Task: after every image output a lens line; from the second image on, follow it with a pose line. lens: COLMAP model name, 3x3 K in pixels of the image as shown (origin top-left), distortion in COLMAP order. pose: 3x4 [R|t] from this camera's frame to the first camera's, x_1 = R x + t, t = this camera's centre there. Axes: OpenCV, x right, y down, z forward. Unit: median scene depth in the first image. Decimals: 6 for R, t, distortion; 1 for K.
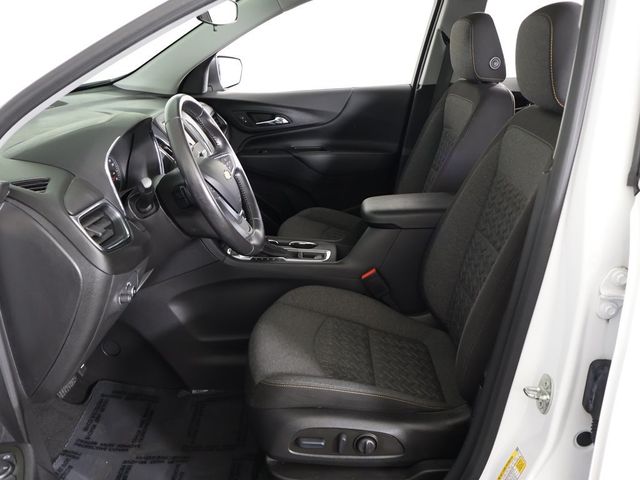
lens RADIAL K [[606.7, 0, 320.0], [0, 606.7, 240.0], [0, 0, 1]] dist [-0.008493, 0.009111]
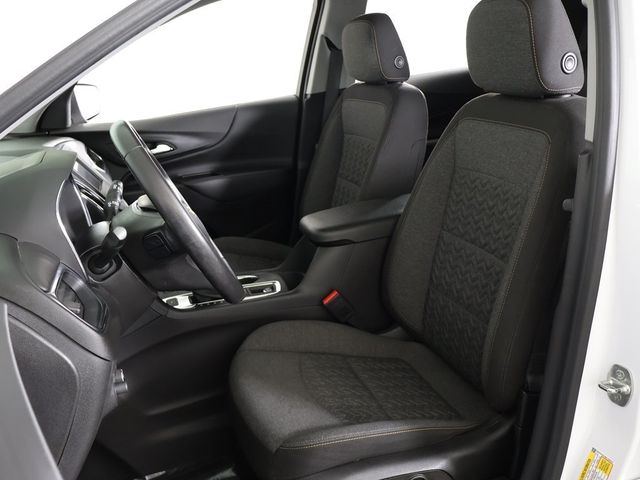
lens RADIAL K [[606.7, 0, 320.0], [0, 606.7, 240.0], [0, 0, 1]] dist [-0.008493, 0.009111]
pose [[0.944214, -0.161348, 0.287100, -0.150800], [0.171012, 0.985230, -0.008734, -0.020224], [-0.281451, 0.057344, 0.957861, 0.105631]]
